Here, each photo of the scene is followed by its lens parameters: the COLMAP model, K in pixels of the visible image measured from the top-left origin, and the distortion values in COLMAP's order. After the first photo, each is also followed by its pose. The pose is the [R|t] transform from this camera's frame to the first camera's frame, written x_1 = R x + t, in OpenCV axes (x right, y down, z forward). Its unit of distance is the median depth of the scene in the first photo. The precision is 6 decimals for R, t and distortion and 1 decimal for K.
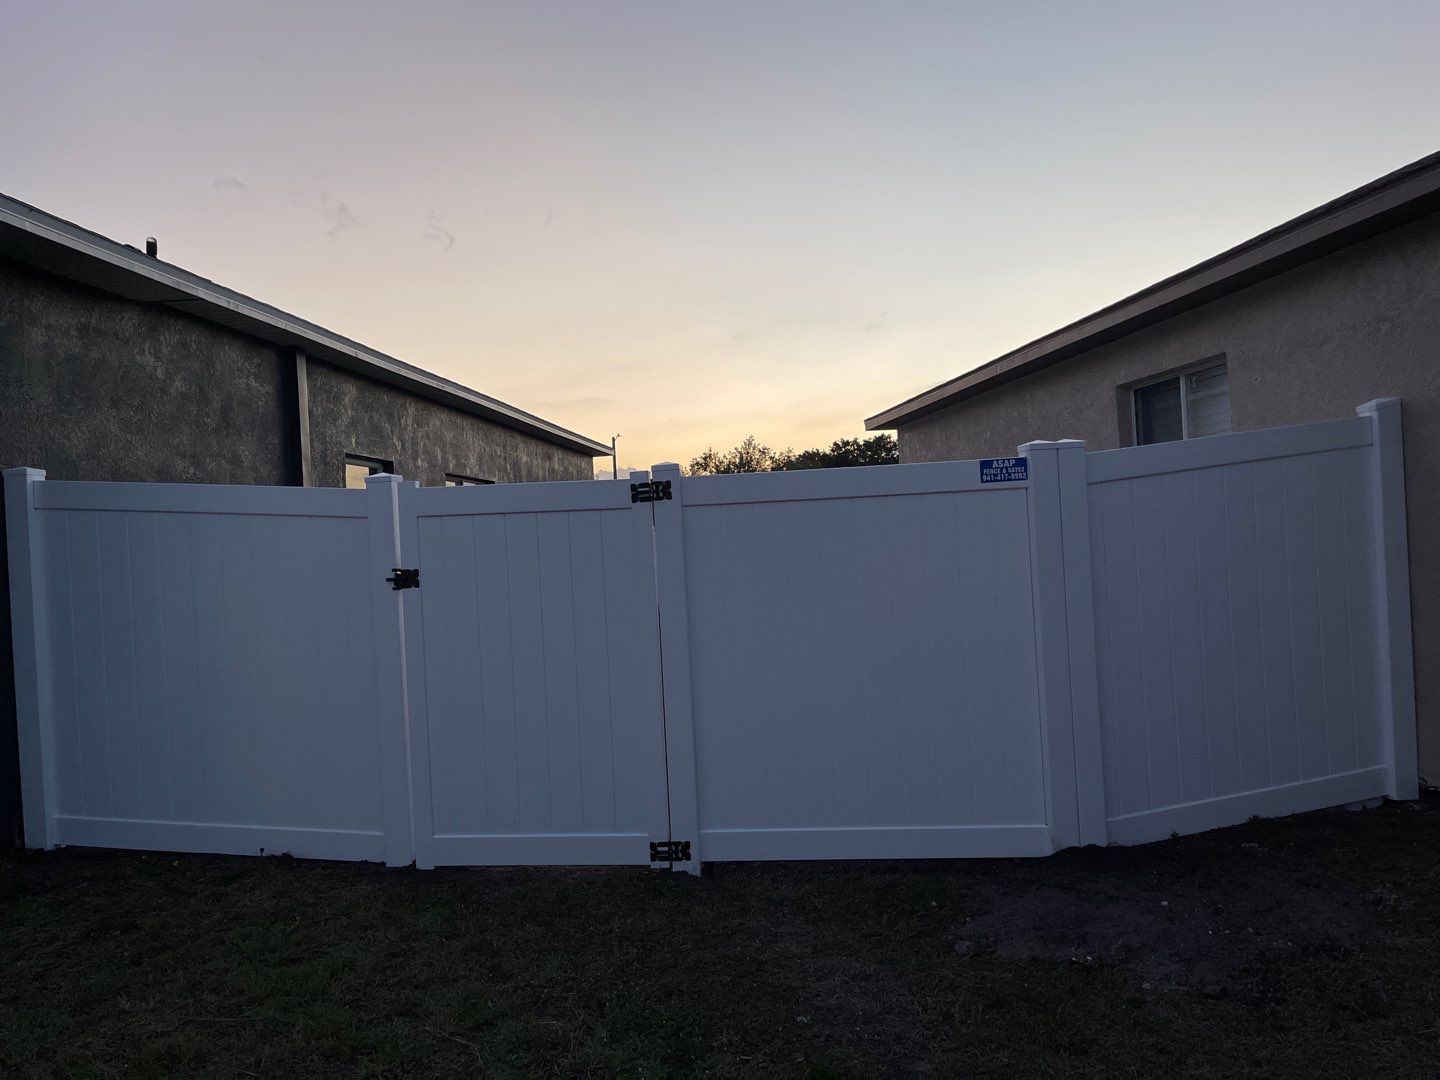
lens RADIAL K [[1045.6, 0, 726.5], [0, 1045.6, 535.9], [0, 0, 1]] dist [0.126148, -0.172693]
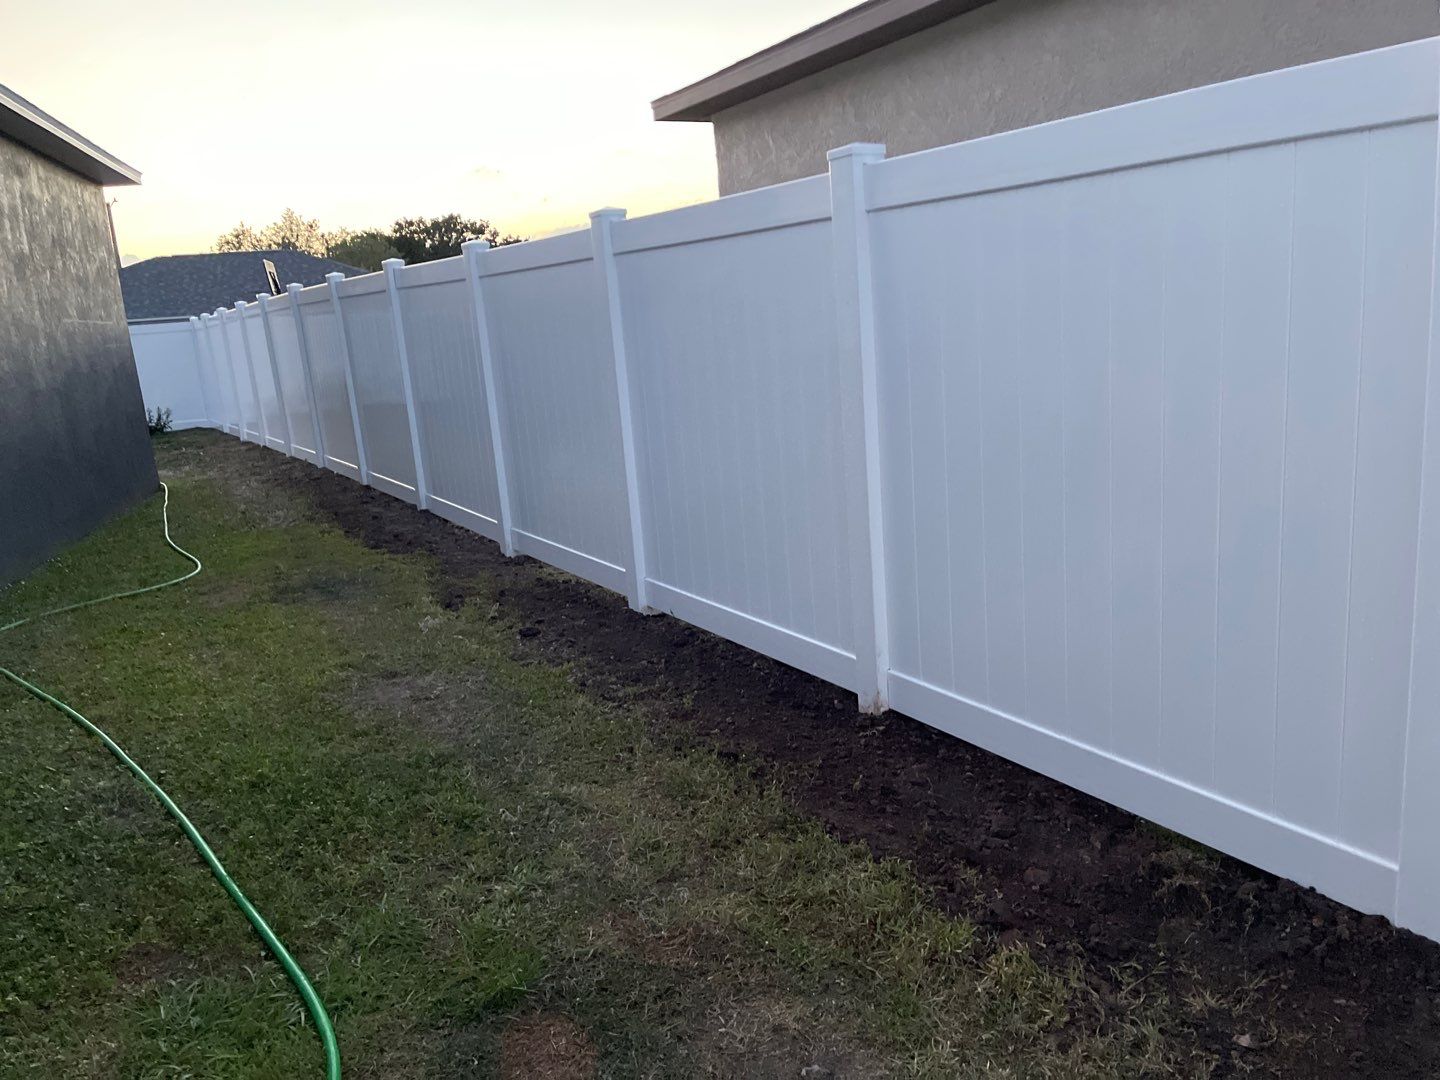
lens RADIAL K [[1016.8, 0, 720.0], [0, 1016.8, 540.0], [0, 0, 1]] dist [0.057547, -0.092453]
pose [[0.914927, -0.097868, 0.391574, -0.100848], [0.016677, 0.978495, 0.205594, 0.013004], [-0.403274, -0.181573, 0.896884, 0.564525]]
